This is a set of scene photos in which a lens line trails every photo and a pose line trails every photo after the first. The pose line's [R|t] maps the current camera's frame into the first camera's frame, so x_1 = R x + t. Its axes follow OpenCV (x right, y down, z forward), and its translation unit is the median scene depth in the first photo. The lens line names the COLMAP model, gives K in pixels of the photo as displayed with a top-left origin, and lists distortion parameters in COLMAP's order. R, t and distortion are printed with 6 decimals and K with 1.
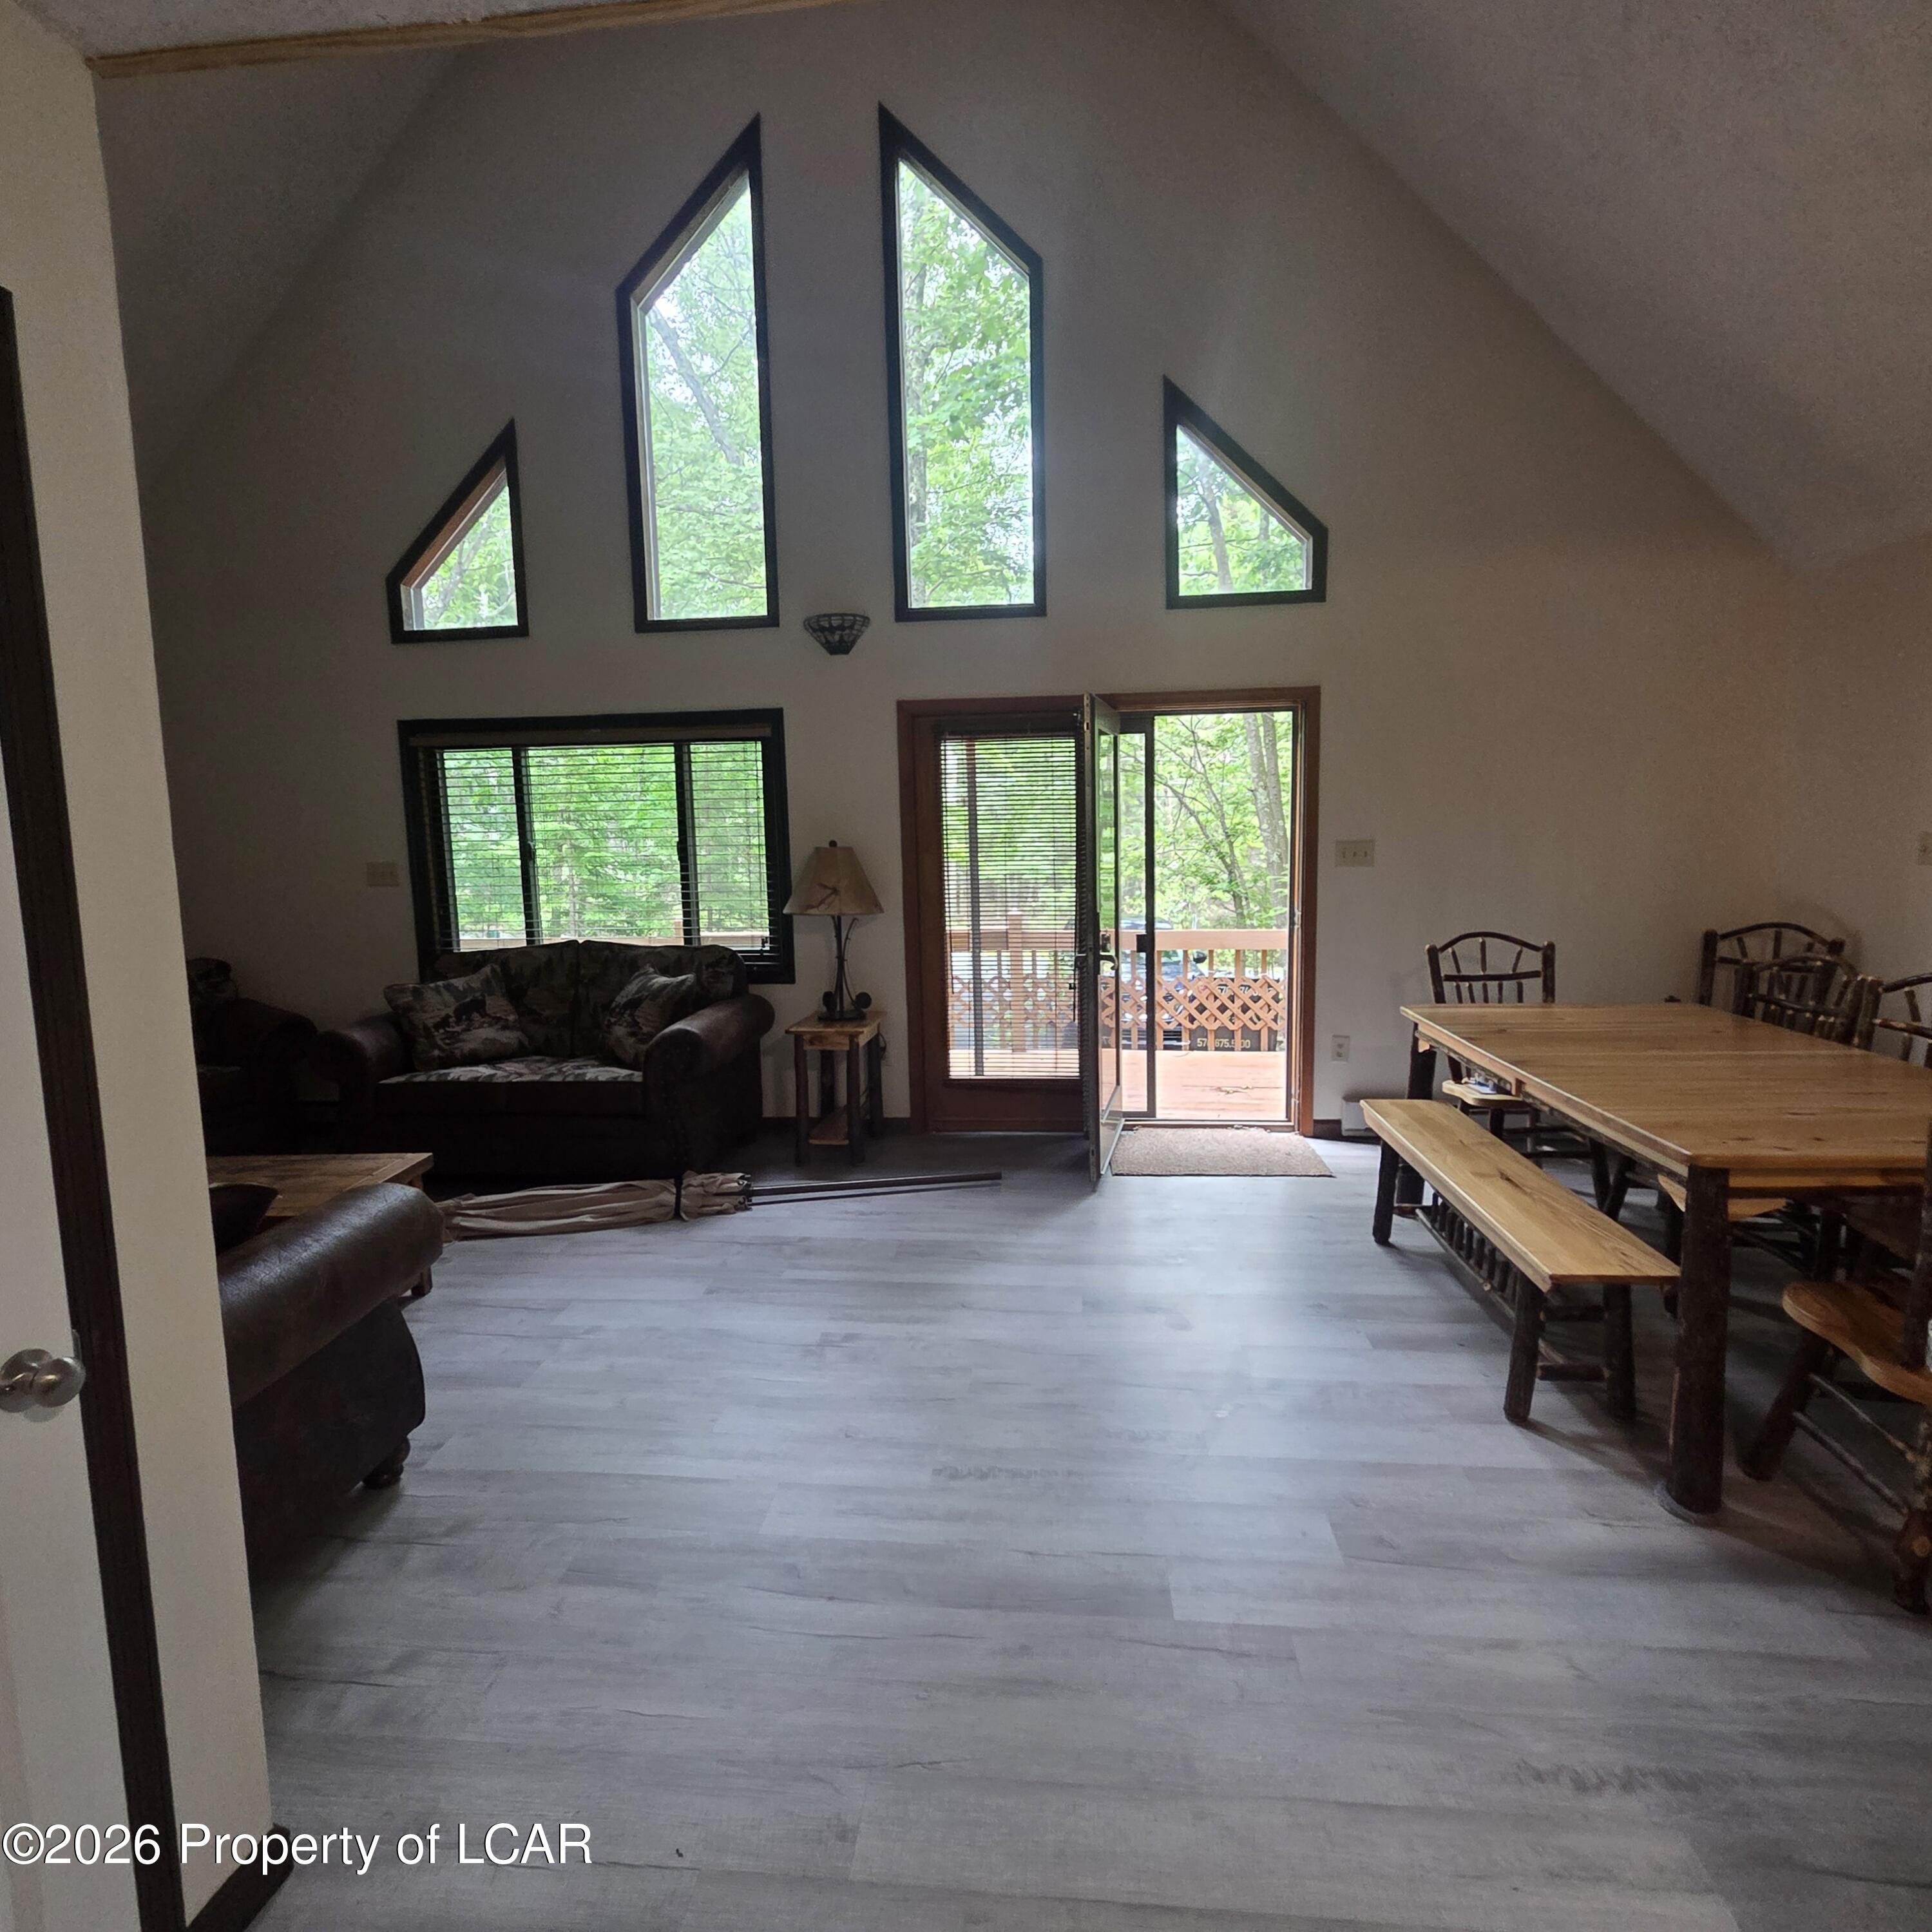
lens RADIAL K [[1056.0, 0, 957.5], [0, 1056.0, 963.5], [0, 0, 1]] dist [0.009139, -0.002049]
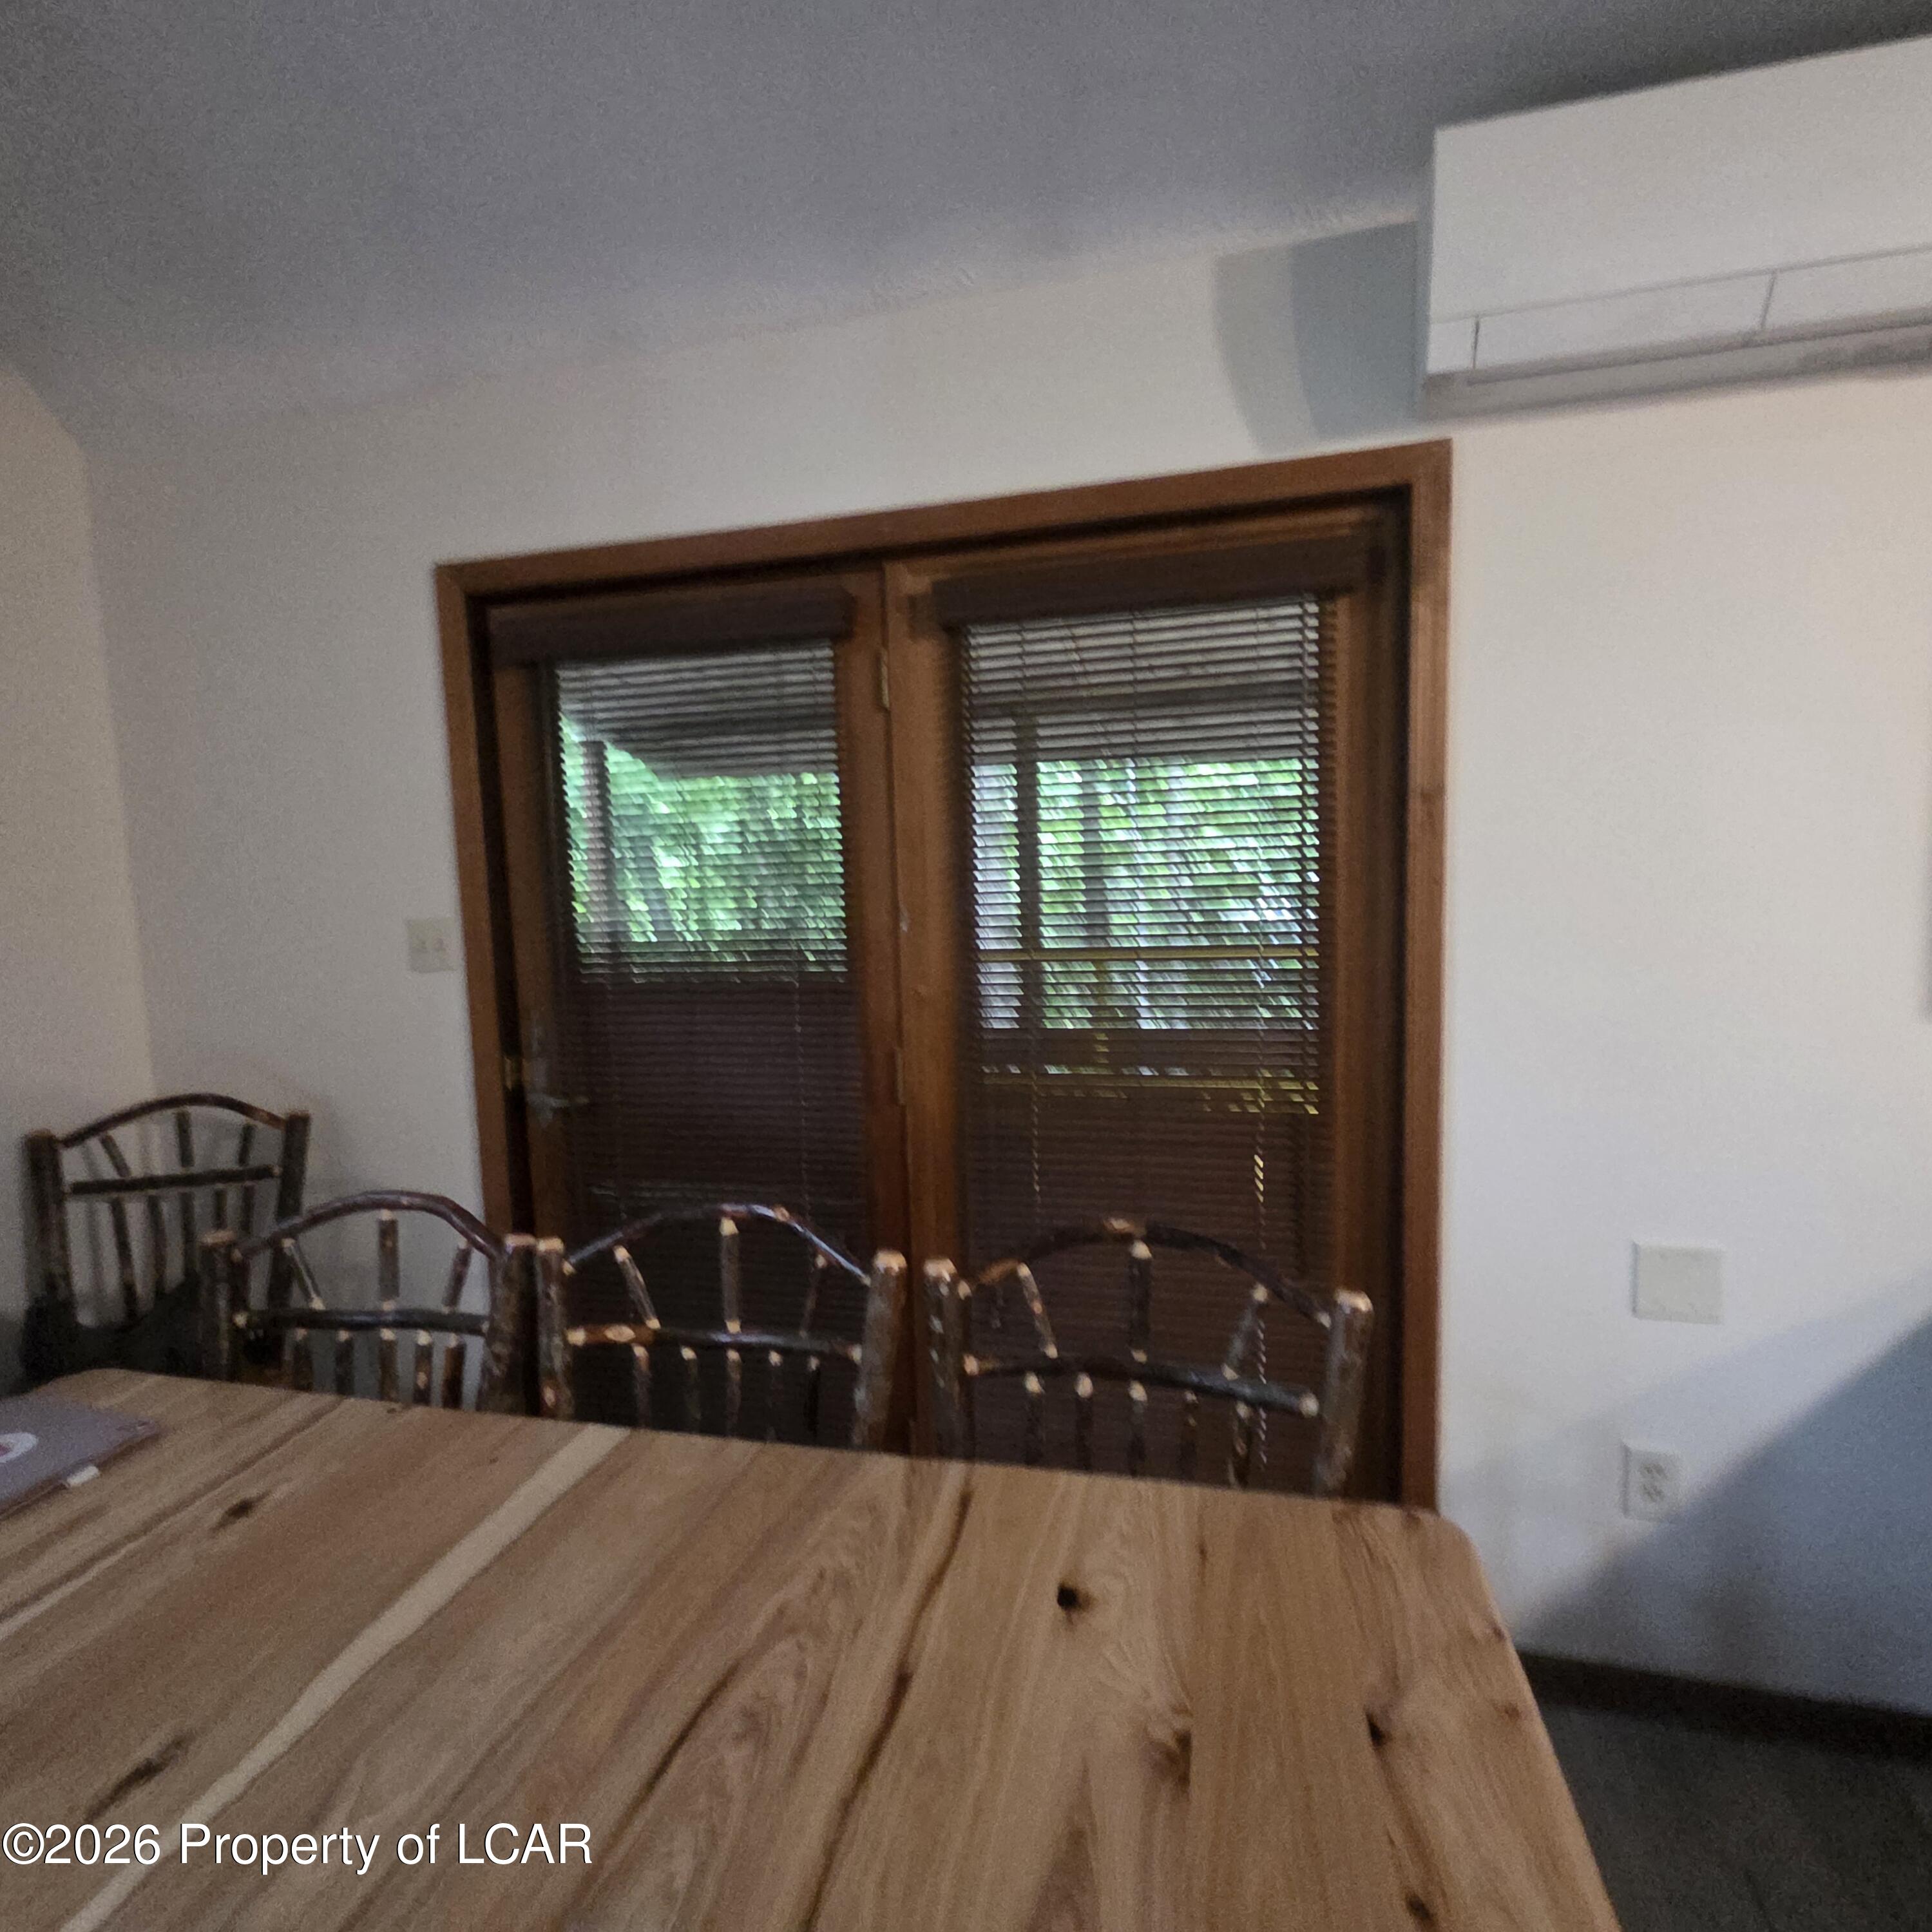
lens RADIAL K [[1041.3, 0, 959.0], [0, 1041.3, 962.0], [0, 0, 1]] dist [-0.001003, -0.000927]
pose [[0.154197, -0.077748, 0.984976, 0.313008], [0.153050, 0.986746, 0.053928, -0.068474], [-0.976114, 0.142435, 0.164052, 0.499502]]
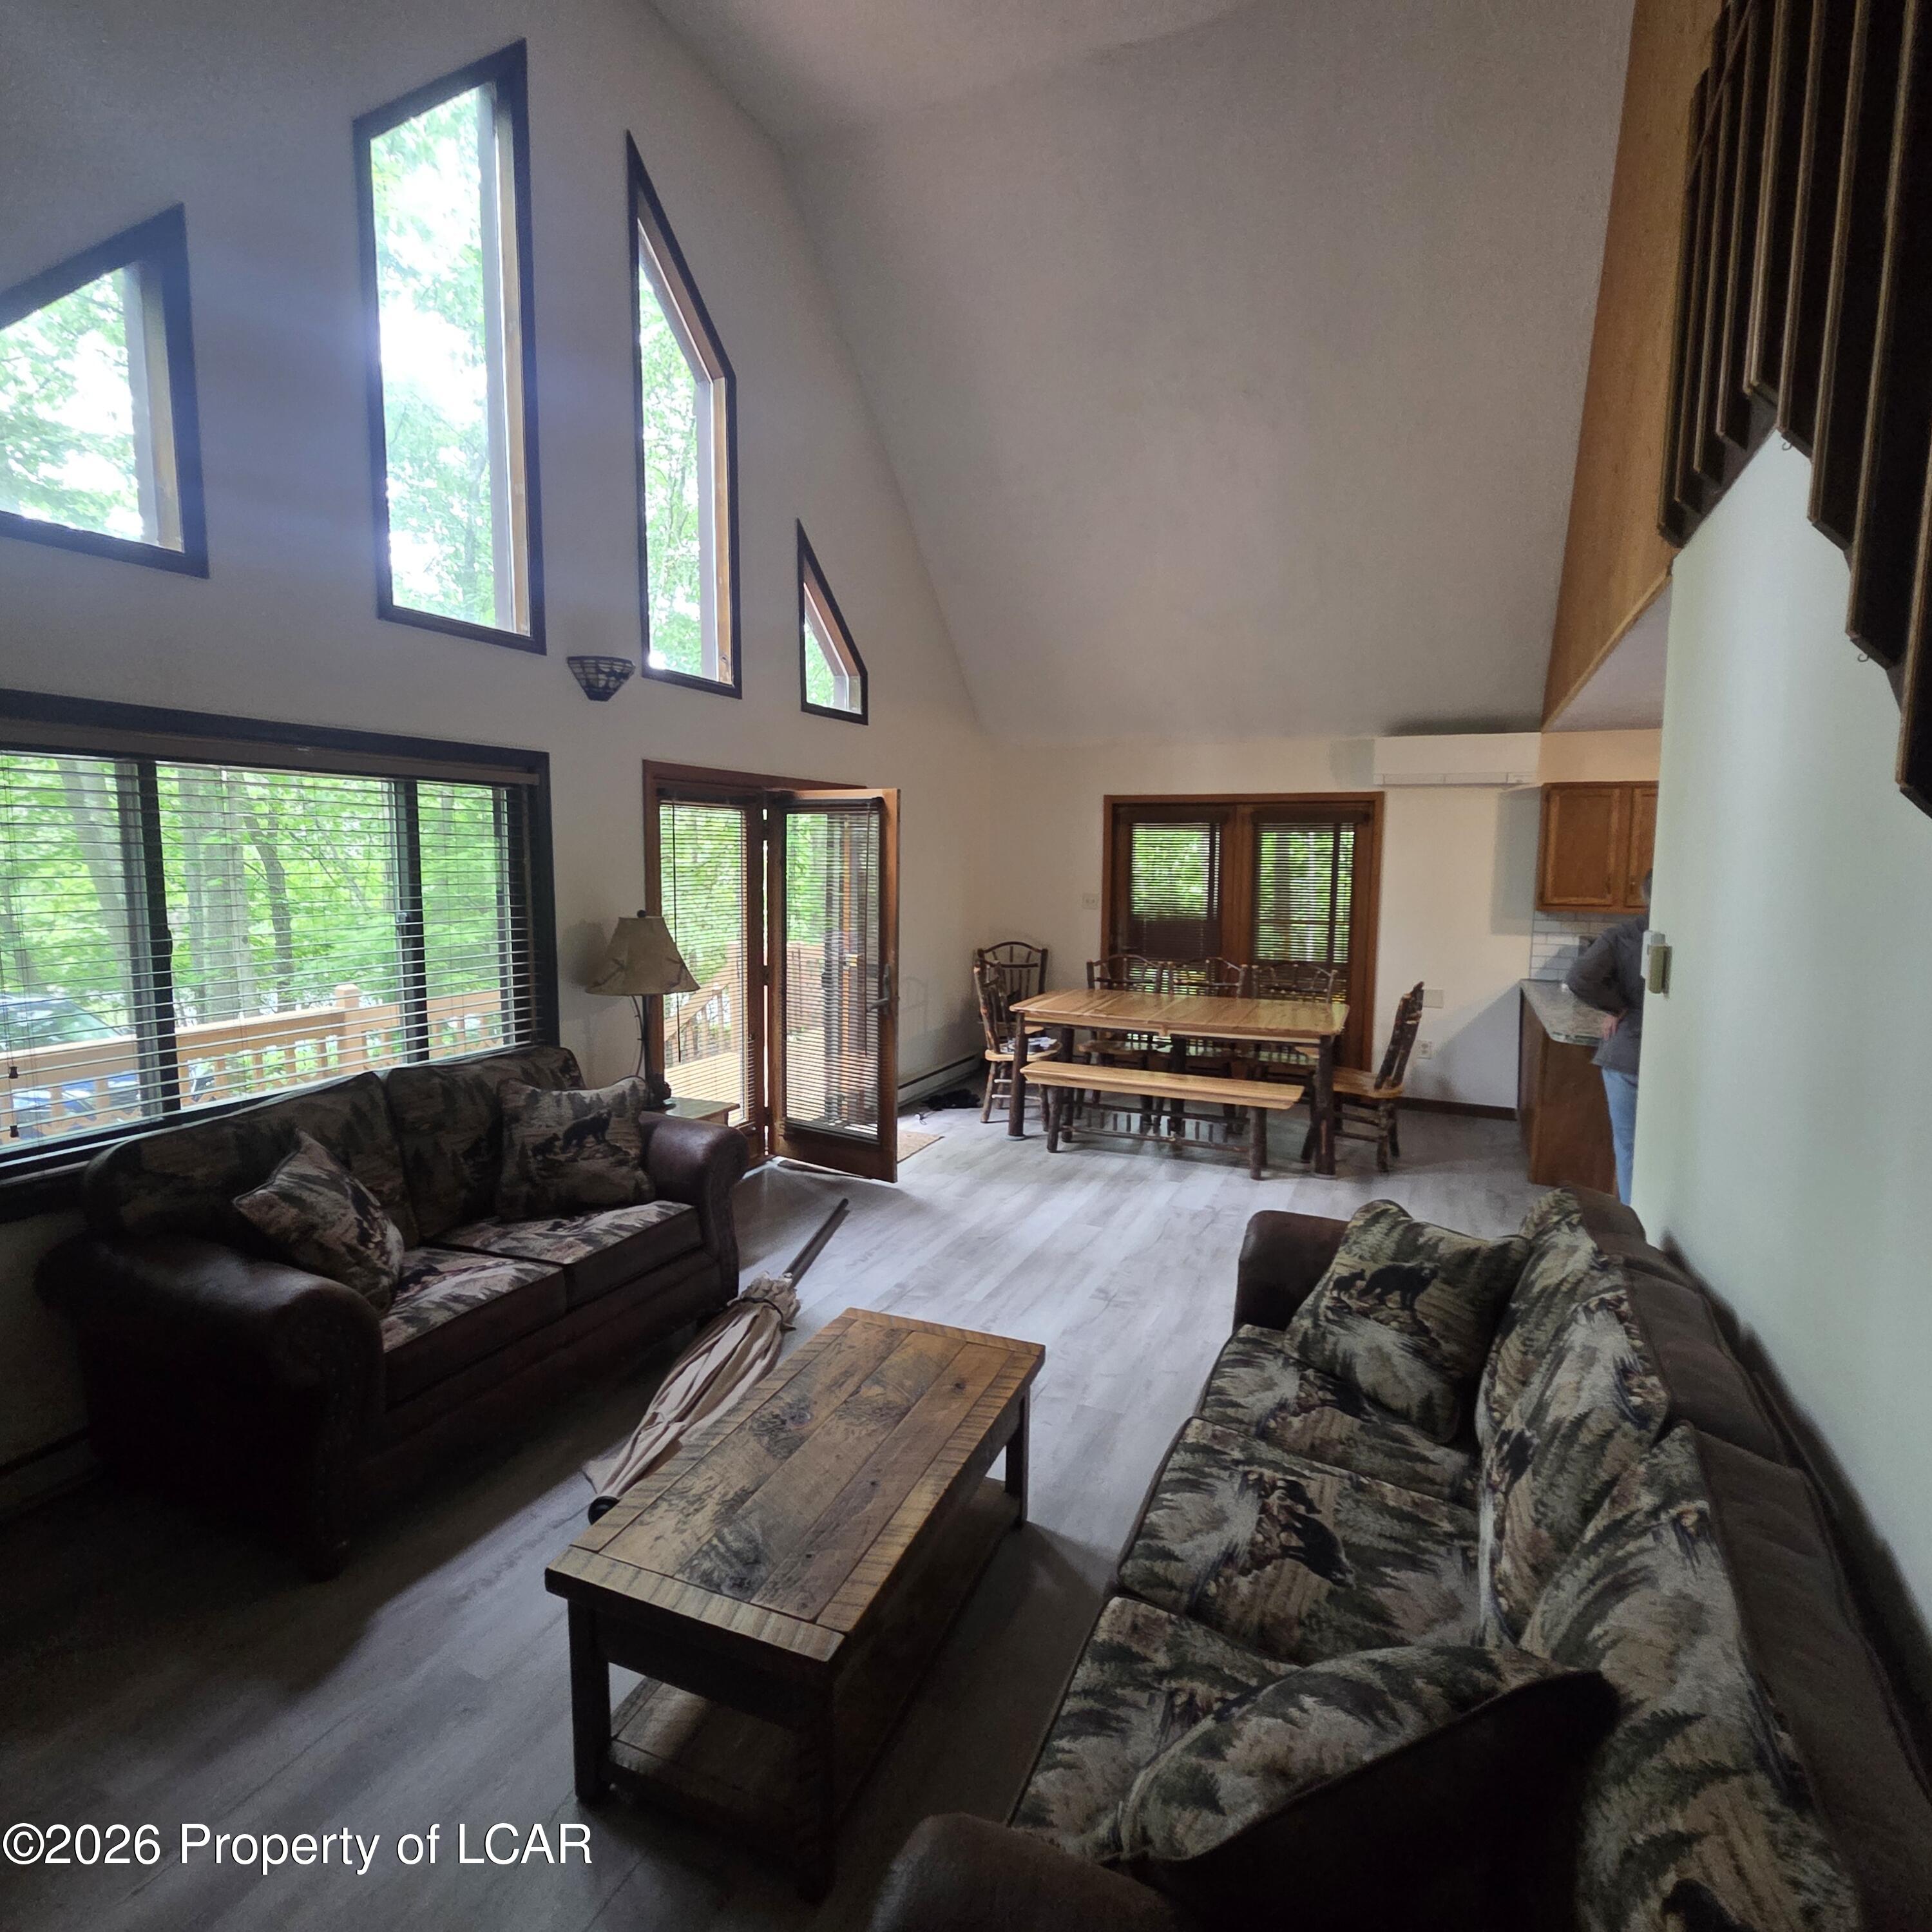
lens RADIAL K [[1053.6, 0, 964.5], [0, 1053.6, 973.9], [0, 0, 1]] dist [0.001322, -0.000409]
pose [[0.325408, -0.084044, 0.941831, -0.896730], [0.104746, 0.993116, 0.052430, -0.082492], [-0.939754, 0.081592, 0.331972, 0.456081]]
